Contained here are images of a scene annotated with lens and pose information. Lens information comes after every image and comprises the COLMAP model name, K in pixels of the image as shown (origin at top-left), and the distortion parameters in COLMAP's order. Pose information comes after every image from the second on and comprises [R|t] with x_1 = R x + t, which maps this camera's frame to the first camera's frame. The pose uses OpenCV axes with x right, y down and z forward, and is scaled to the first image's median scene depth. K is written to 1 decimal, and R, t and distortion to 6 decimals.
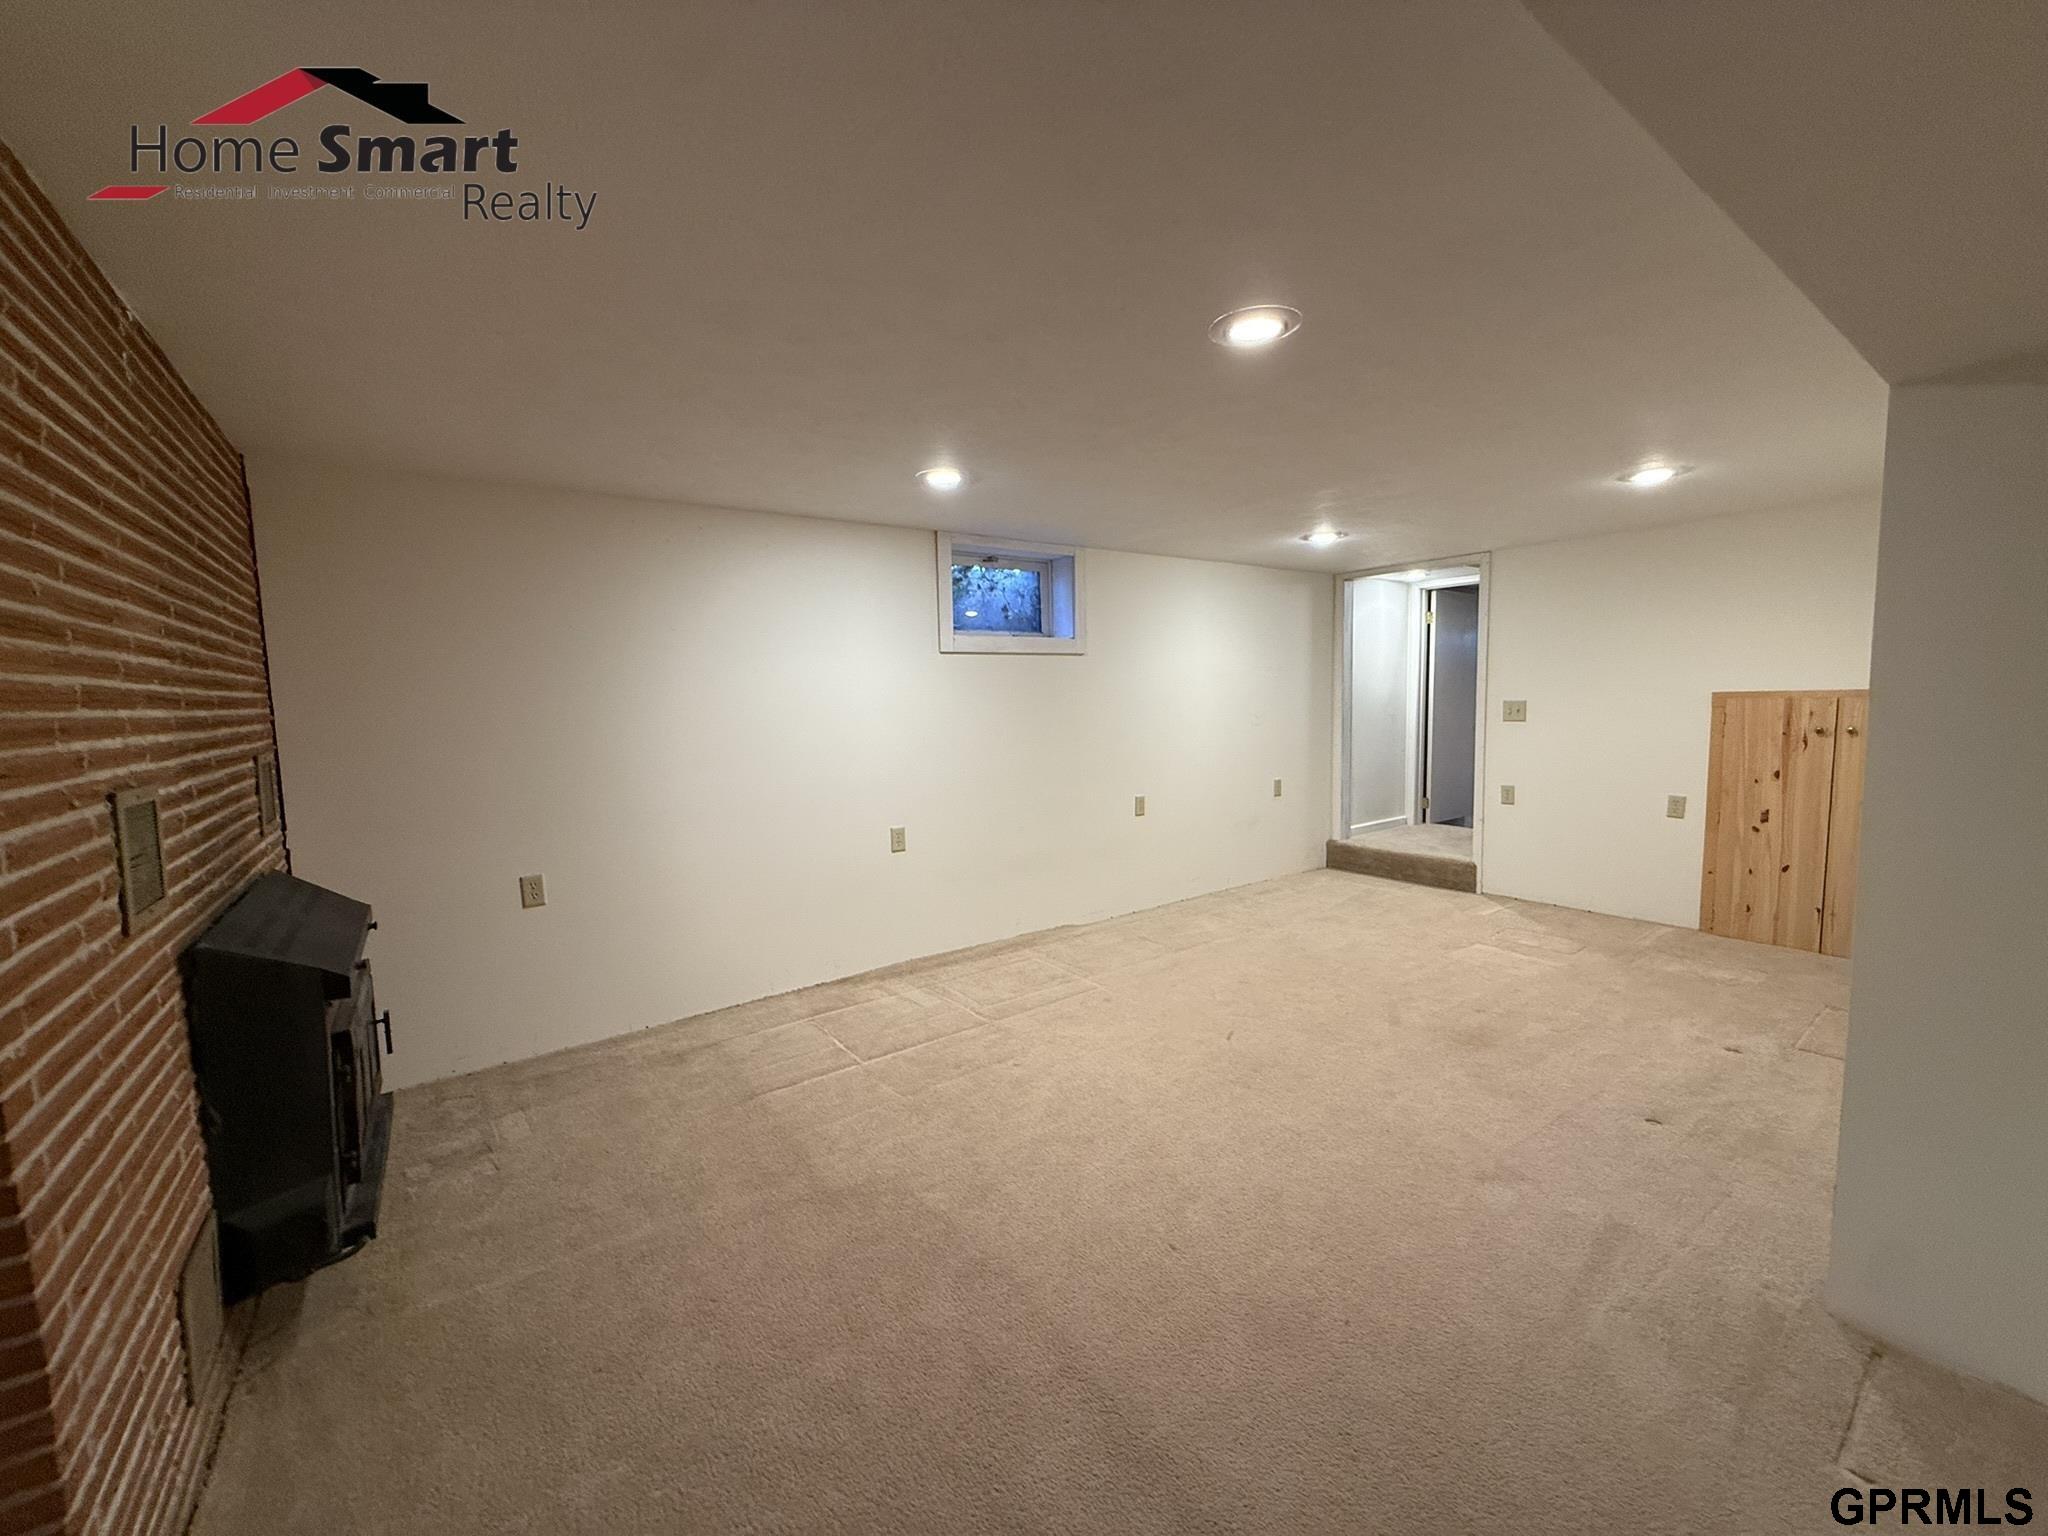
lens RADIAL K [[817.4, 0, 1024.0], [0, 817.4, 768.0], [0, 0, 1]] dist [0.000932, 0.000248]
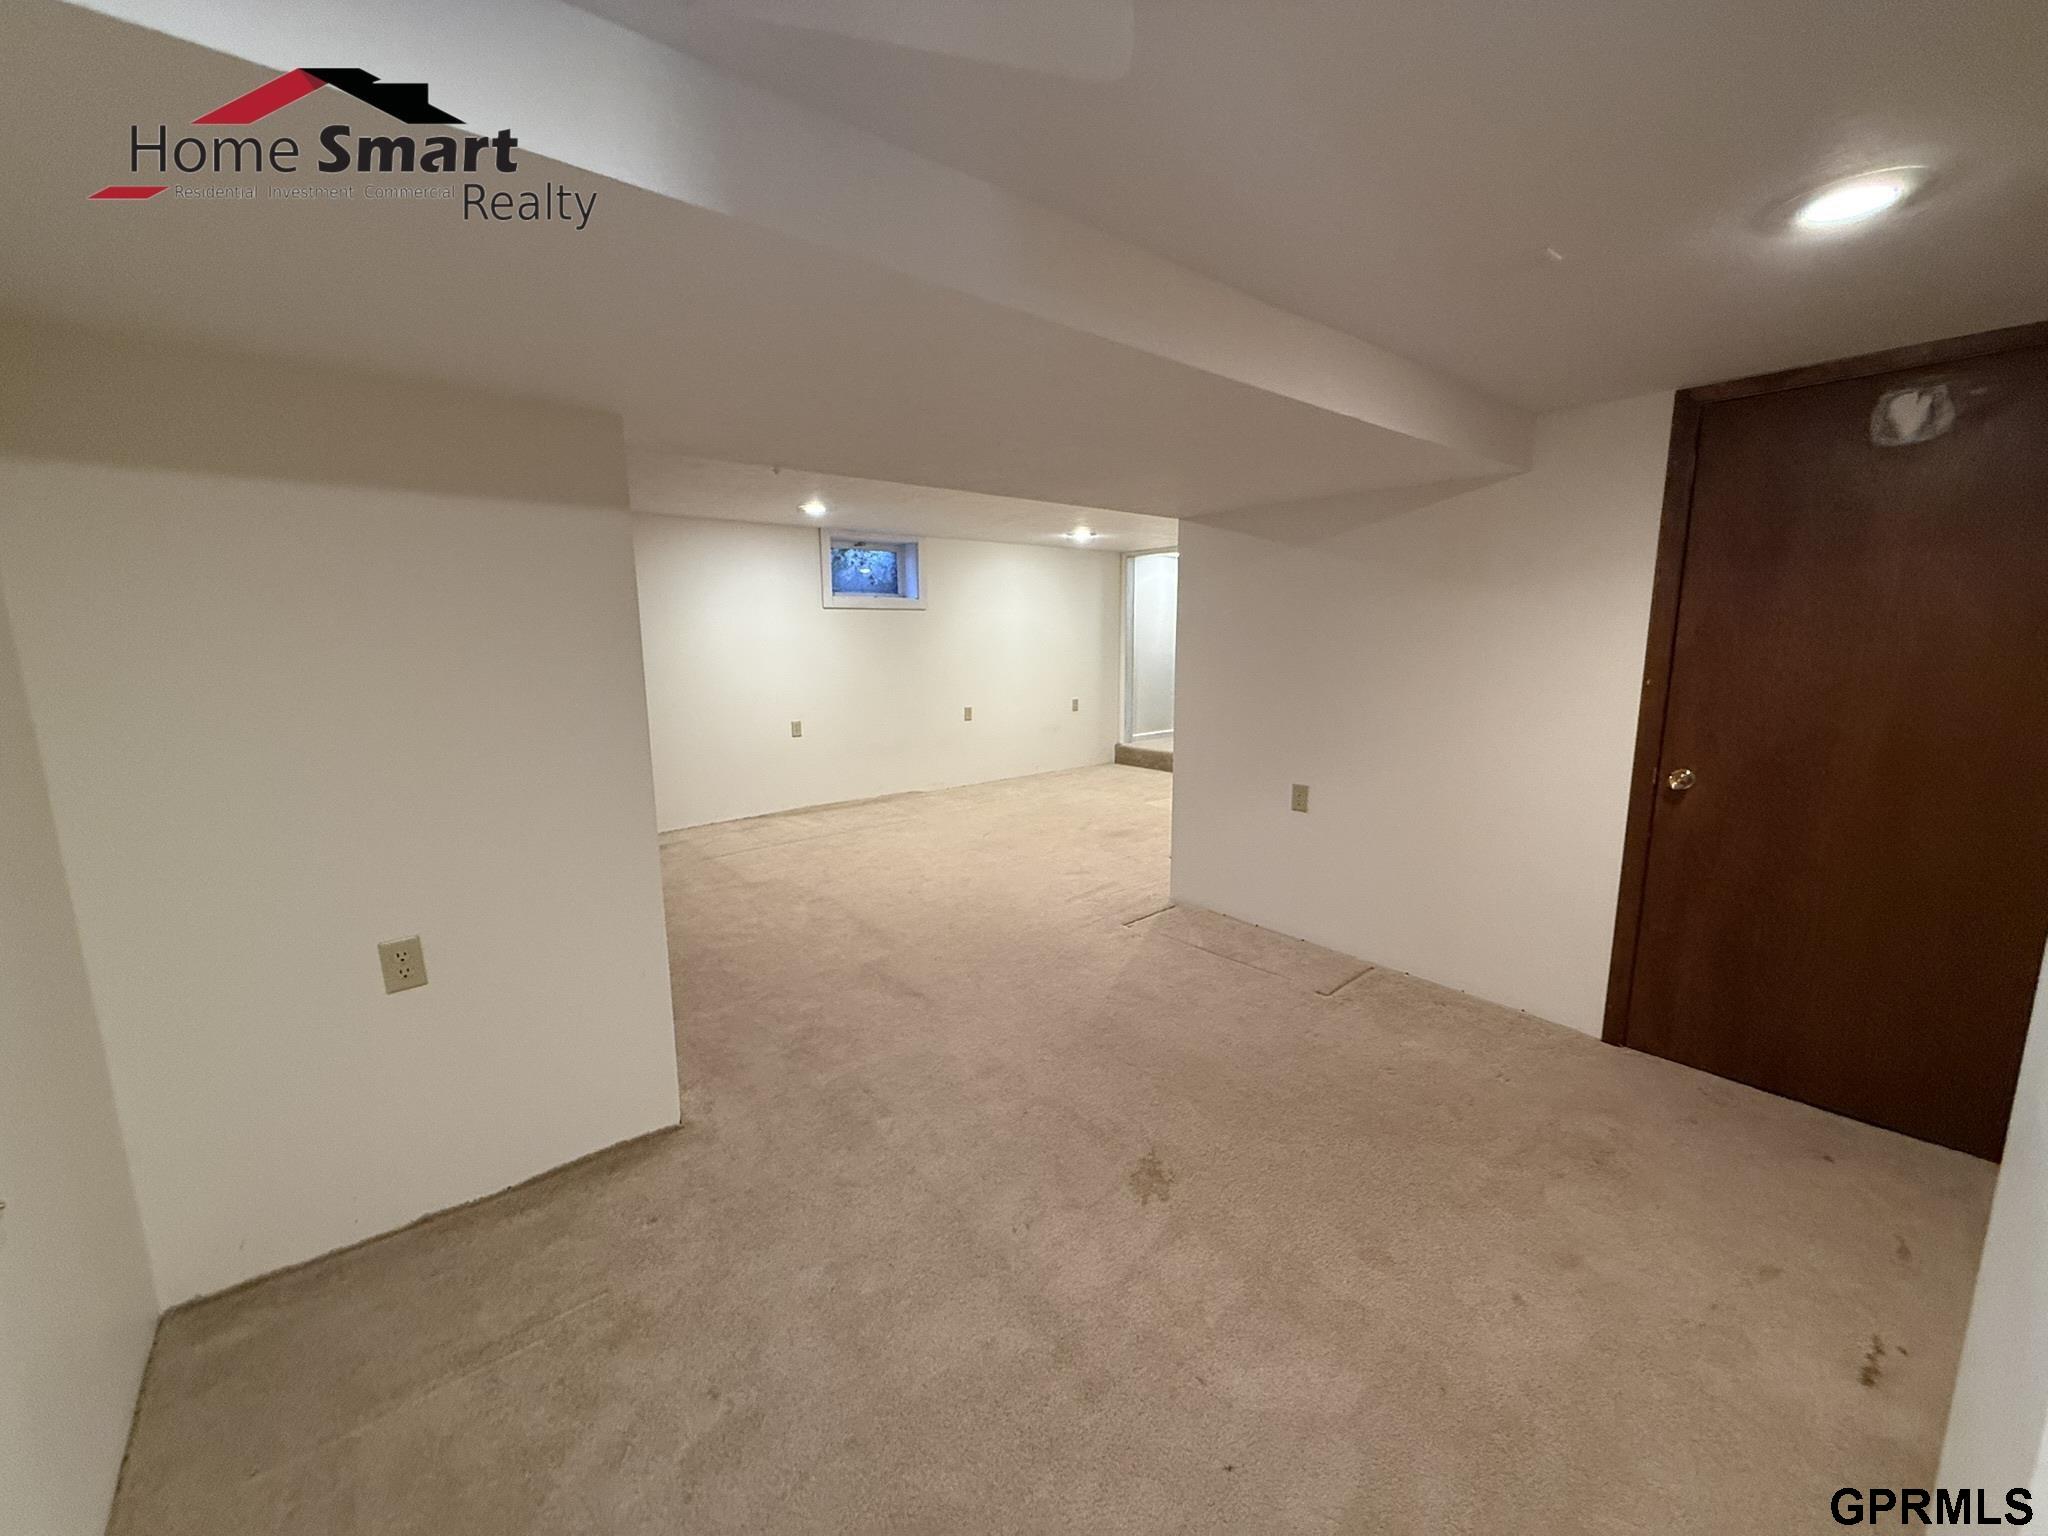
lens RADIAL K [[817.4, 0, 1024.0], [0, 817.4, 768.0], [0, 0, 1]] dist [0.000932, 0.000248]
pose [[0.996812, 0.004472, 0.079664, 0.137899], [-0.010189, 0.997389, 0.071498, 0.041491], [-0.079137, -0.072082, 0.994254, -0.527685]]
